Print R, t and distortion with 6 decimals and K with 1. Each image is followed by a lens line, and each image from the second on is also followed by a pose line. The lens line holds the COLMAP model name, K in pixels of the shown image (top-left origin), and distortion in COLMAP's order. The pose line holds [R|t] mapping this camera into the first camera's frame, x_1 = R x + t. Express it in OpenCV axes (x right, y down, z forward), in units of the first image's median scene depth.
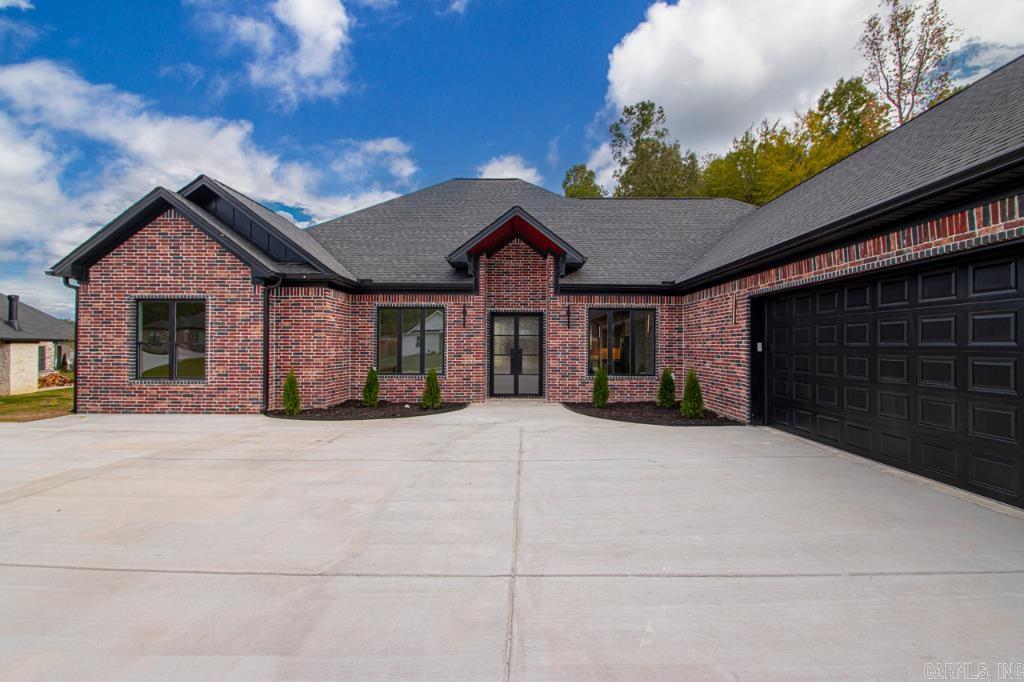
lens RADIAL K [[477.7, 0, 520.4], [0, 477.7, 336.5], [0, 0, 1]] dist [0.010585, -0.010444]
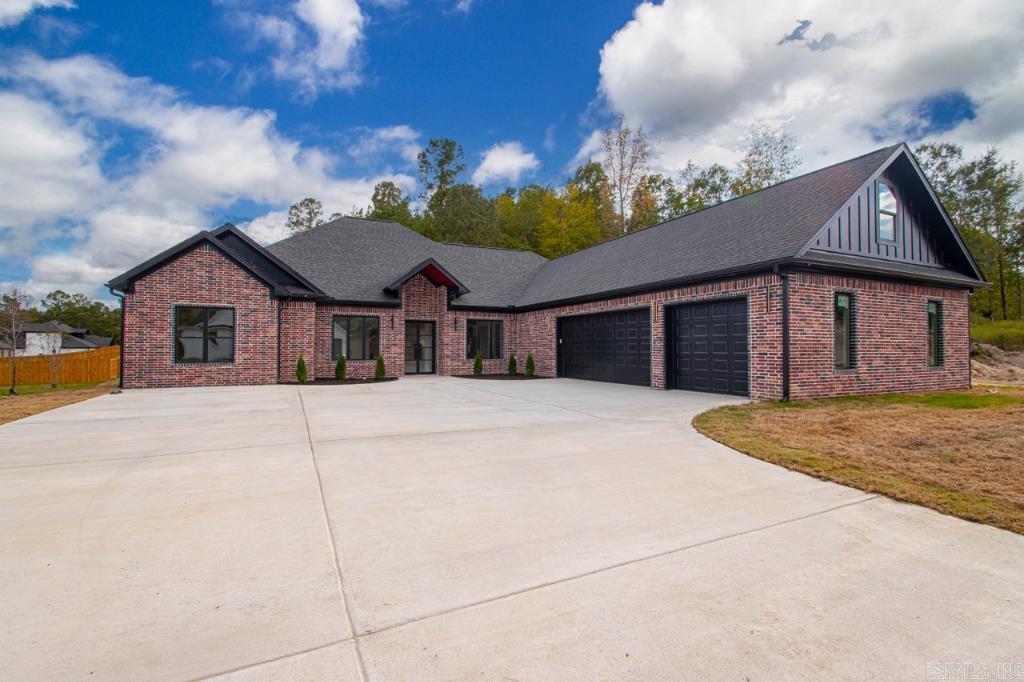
lens RADIAL K [[477.7, 0, 519.8], [0, 477.7, 337.0], [0, 0, 1]] dist [0.010585, -0.010444]
pose [[0.899055, 0.008507, 0.437753, -0.439616], [-0.005407, 0.999951, -0.008327, 0.016220], [-0.437802, 0.005119, 0.899057, -0.616350]]
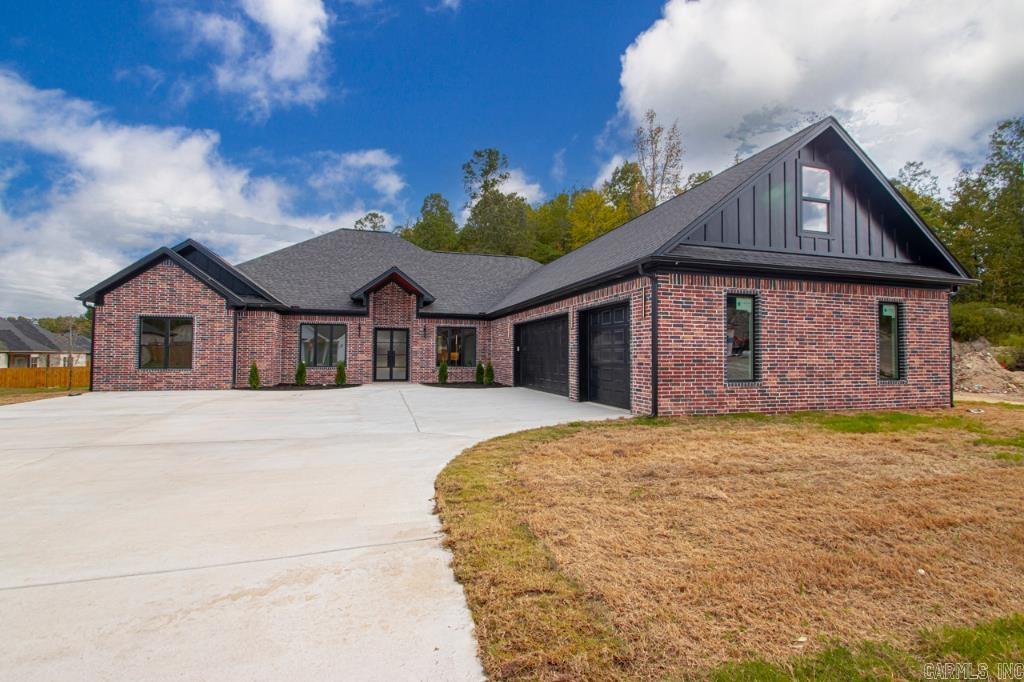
lens RADIAL K [[477.7, 0, 519.8], [0, 477.7, 338.5], [0, 0, 1]] dist [0.010585, -0.010444]
pose [[0.956195, 0.011450, 0.292508, -0.072496], [-0.006323, 0.999809, -0.018467, 0.011555], [-0.292663, 0.015809, 0.956085, -0.717658]]
